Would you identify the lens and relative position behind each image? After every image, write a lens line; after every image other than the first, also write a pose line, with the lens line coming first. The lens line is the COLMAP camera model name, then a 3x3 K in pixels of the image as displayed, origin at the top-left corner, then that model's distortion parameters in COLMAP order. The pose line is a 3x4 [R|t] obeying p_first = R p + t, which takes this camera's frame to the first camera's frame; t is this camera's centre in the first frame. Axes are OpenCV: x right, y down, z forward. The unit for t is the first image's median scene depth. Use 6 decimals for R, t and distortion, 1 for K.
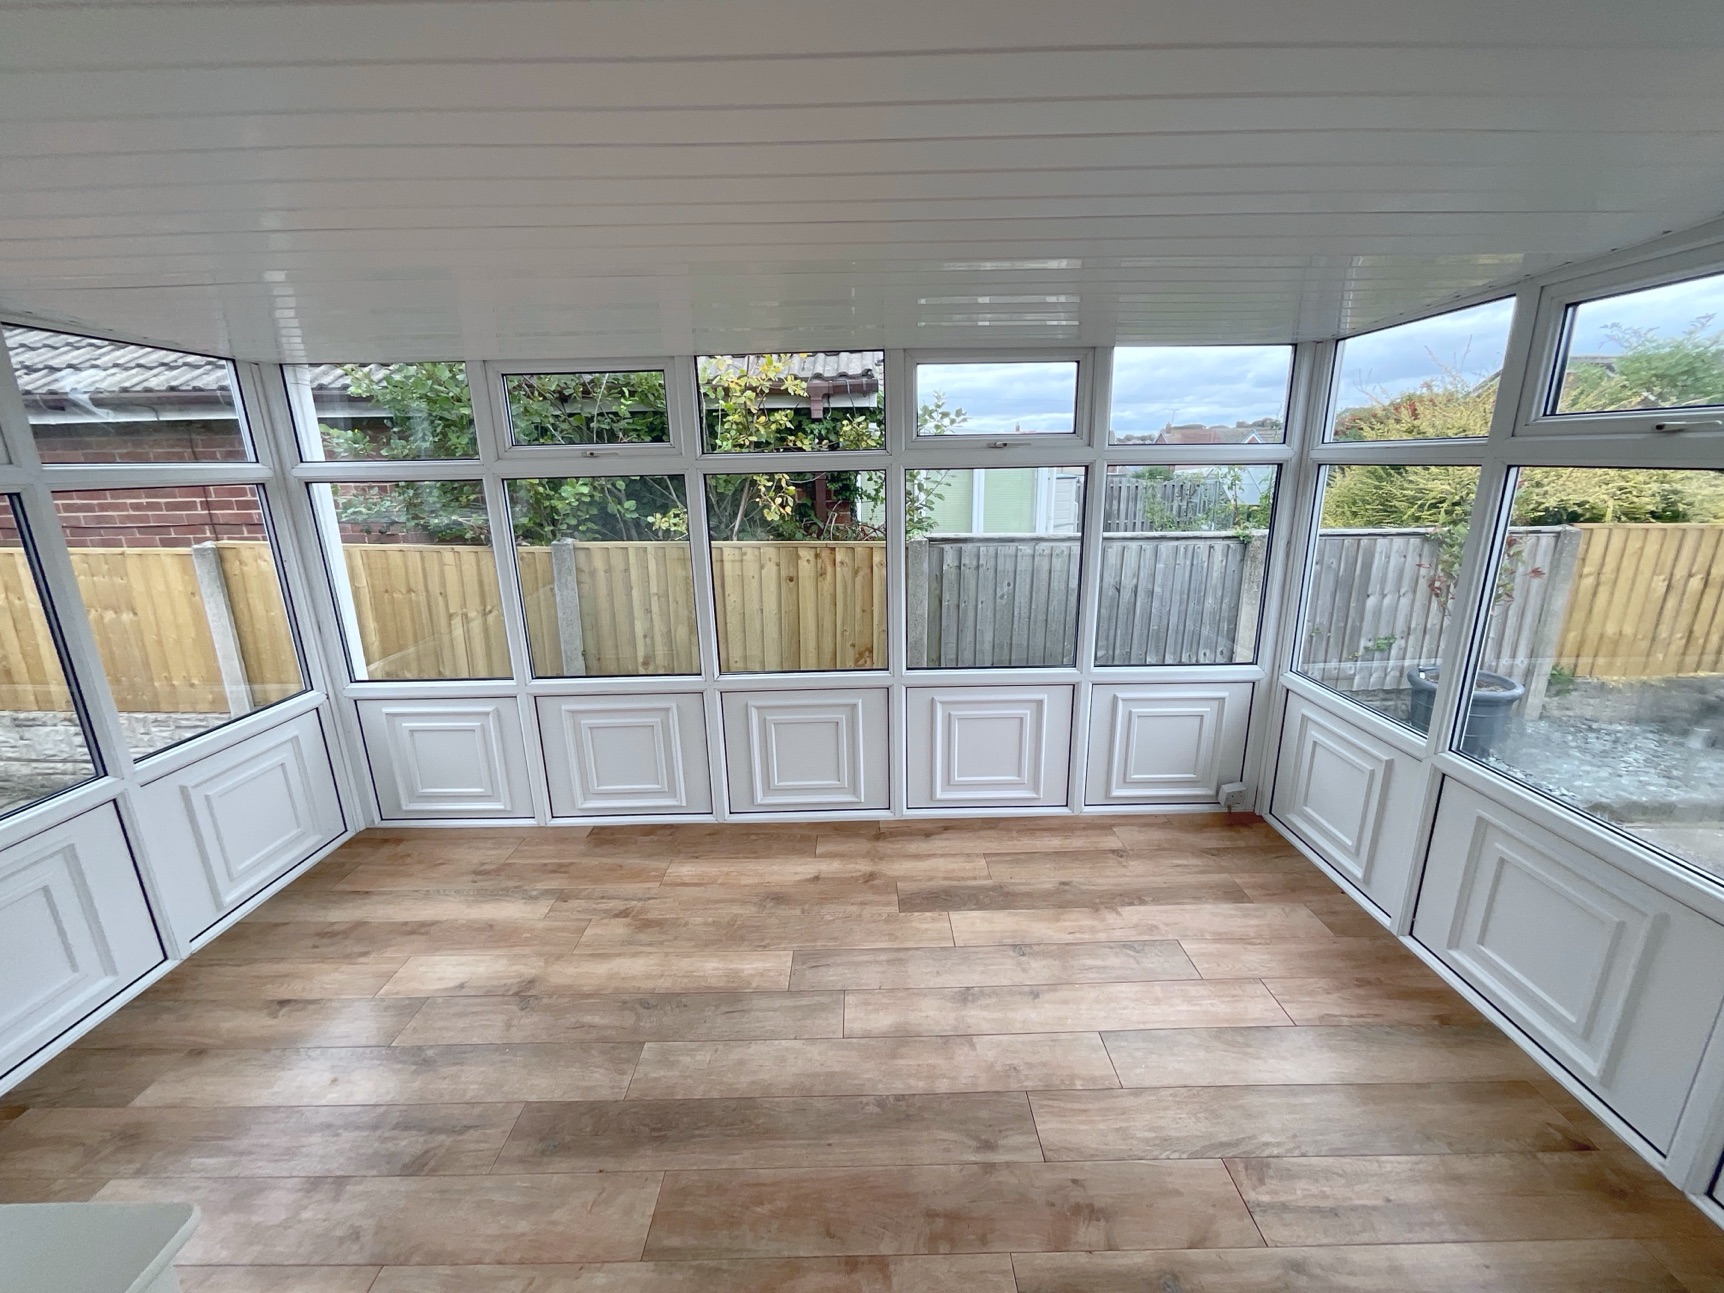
lens RADIAL K [[696.2, 0, 862.6], [0, 696.2, 647.1], [0, 0, 1]] dist [-0.002341, 0.001078]
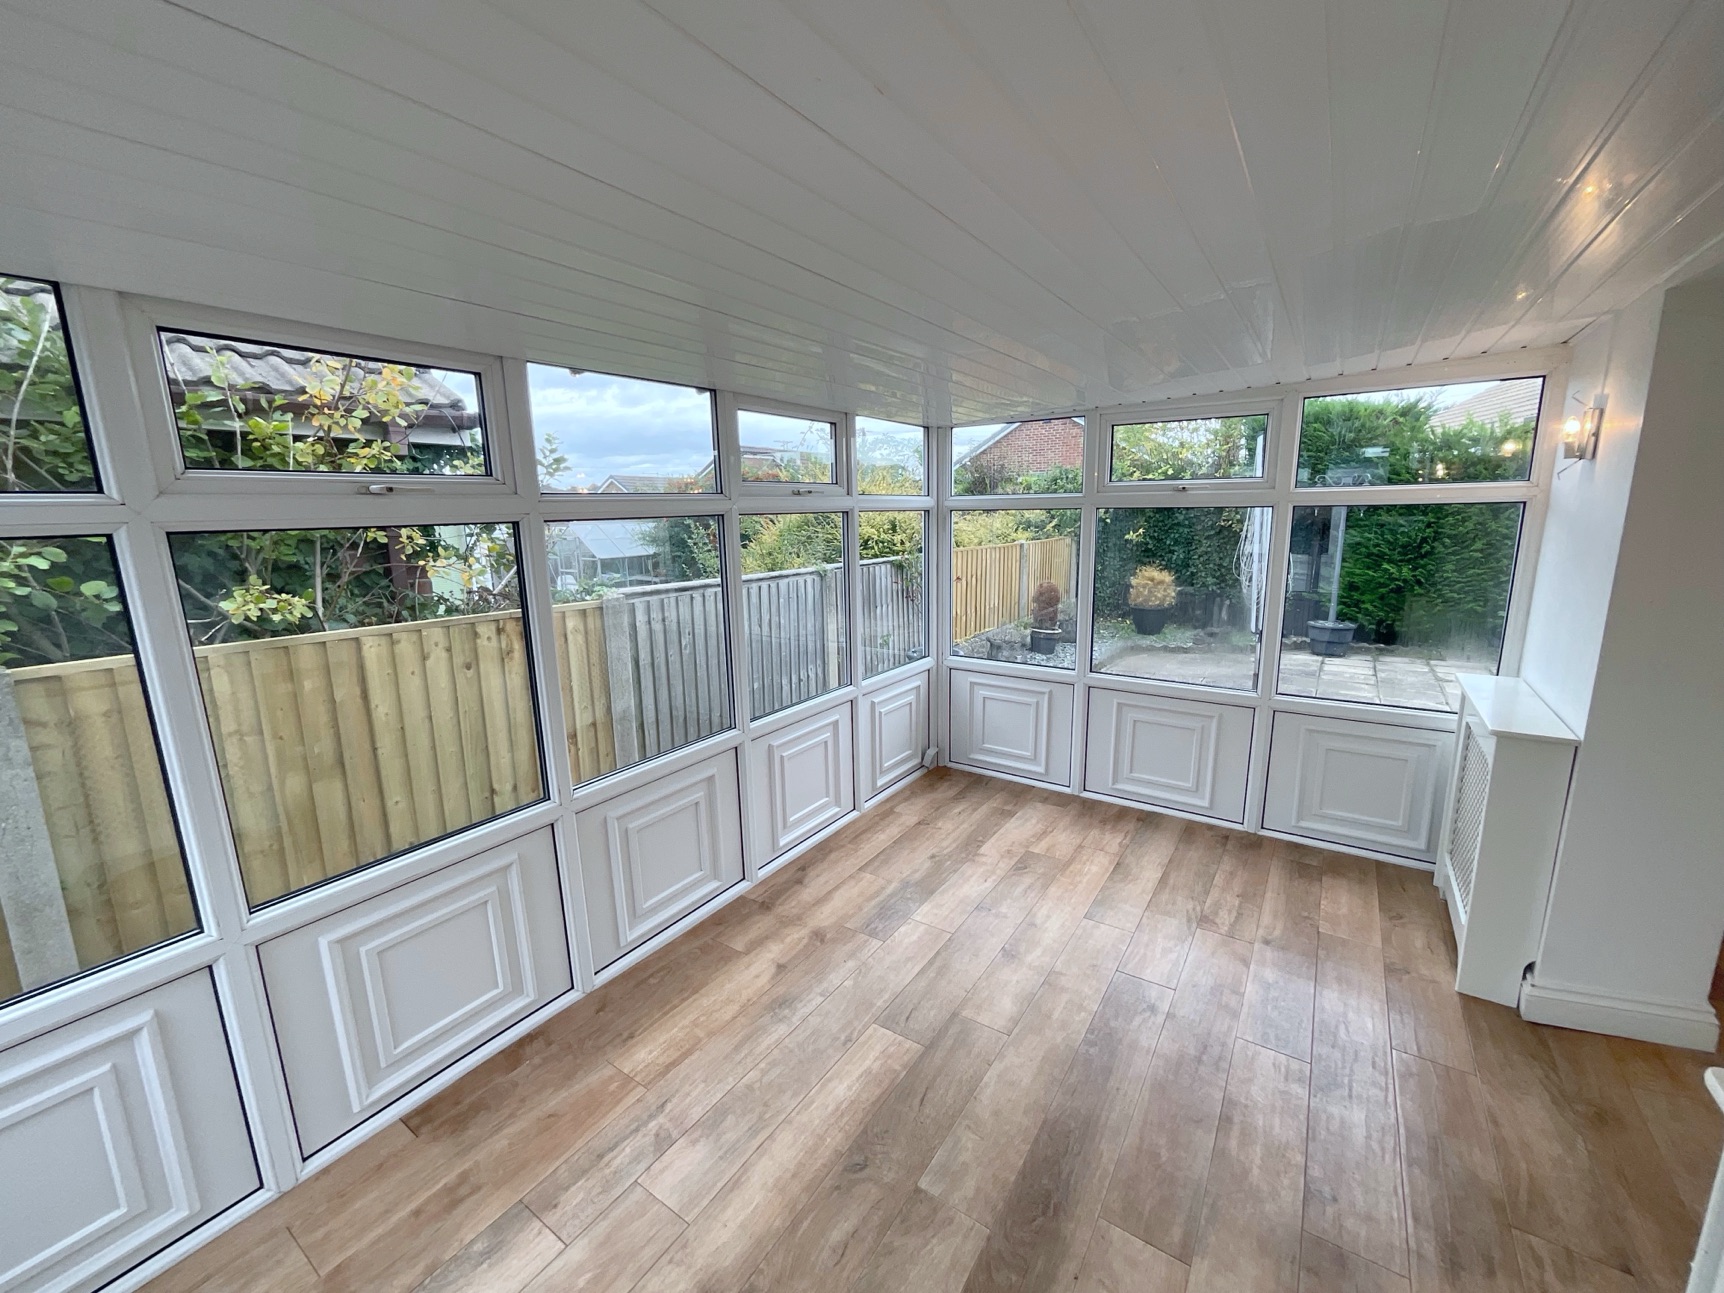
lens RADIAL K [[696.2, 0, 862.6], [0, 696.2, 647.1], [0, 0, 1]] dist [-0.002341, 0.001078]
pose [[0.569855, -0.155184, 0.806959, -0.610469], [0.221325, 0.974703, 0.031148, -0.064179], [-0.791379, 0.160850, 0.589786, 0.305896]]
